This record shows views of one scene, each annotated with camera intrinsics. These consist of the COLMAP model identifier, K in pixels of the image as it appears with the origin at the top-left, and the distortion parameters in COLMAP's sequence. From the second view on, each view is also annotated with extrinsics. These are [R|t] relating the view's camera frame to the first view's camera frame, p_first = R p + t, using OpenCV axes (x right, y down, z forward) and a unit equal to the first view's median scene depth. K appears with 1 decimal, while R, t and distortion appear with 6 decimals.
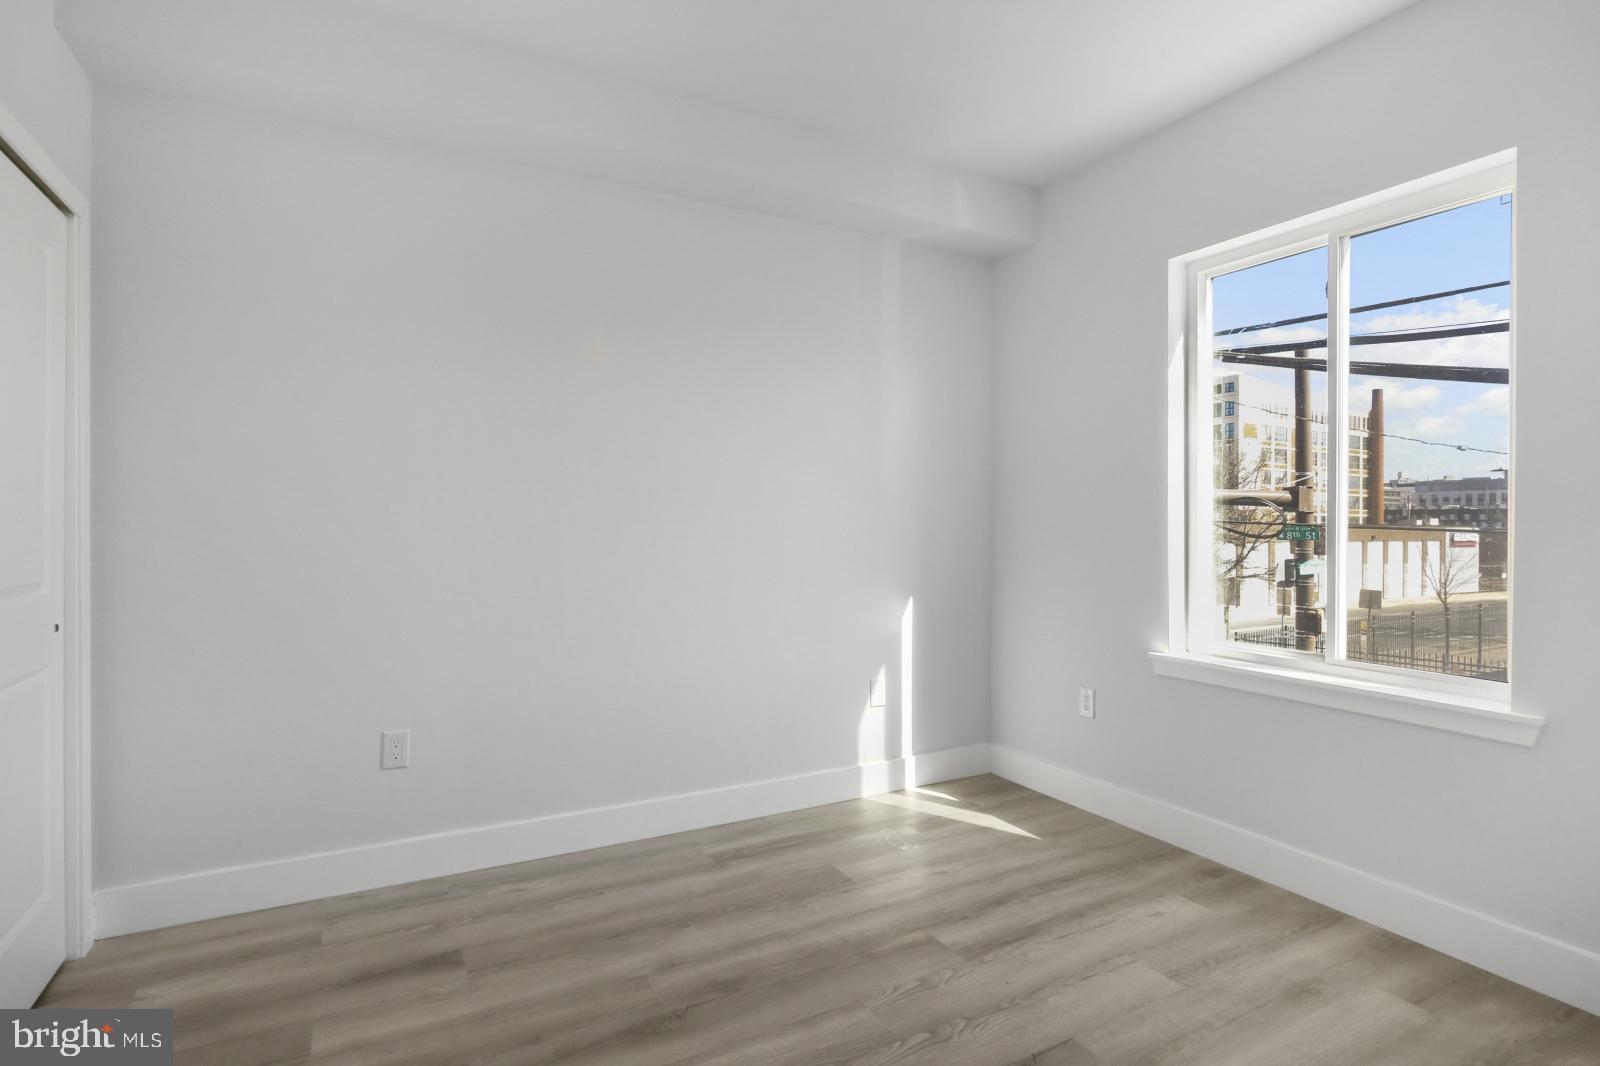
lens RADIAL K [[804.1, 0, 801.1], [0, 804.1, 527.3], [0, 0, 1]] dist [0.002526, 0.001108]
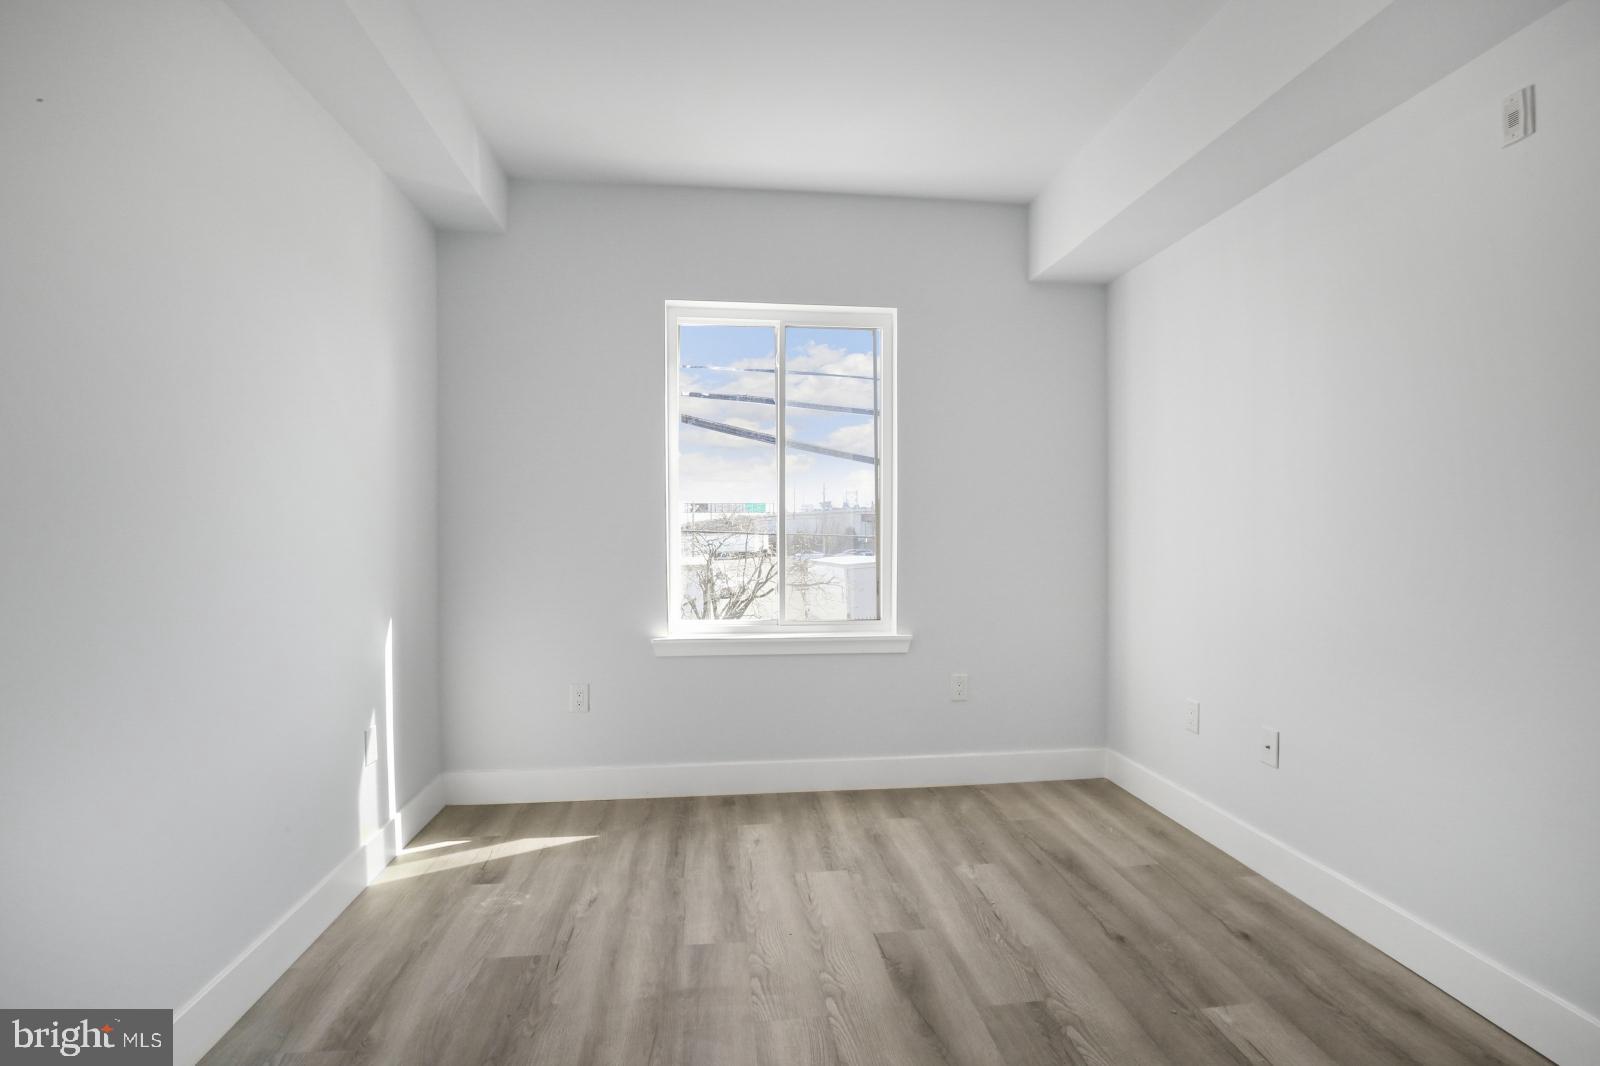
lens RADIAL K [[751.3, 0, 810.8], [0, 751.3, 534.5], [0, 0, 1]] dist [-0.015099, 0.000126]
pose [[0.370592, -0.009481, 0.928747, -0.525956], [0.002935, 0.999955, 0.009037, -0.001158], [-0.928791, -0.000623, 0.370603, 0.442506]]
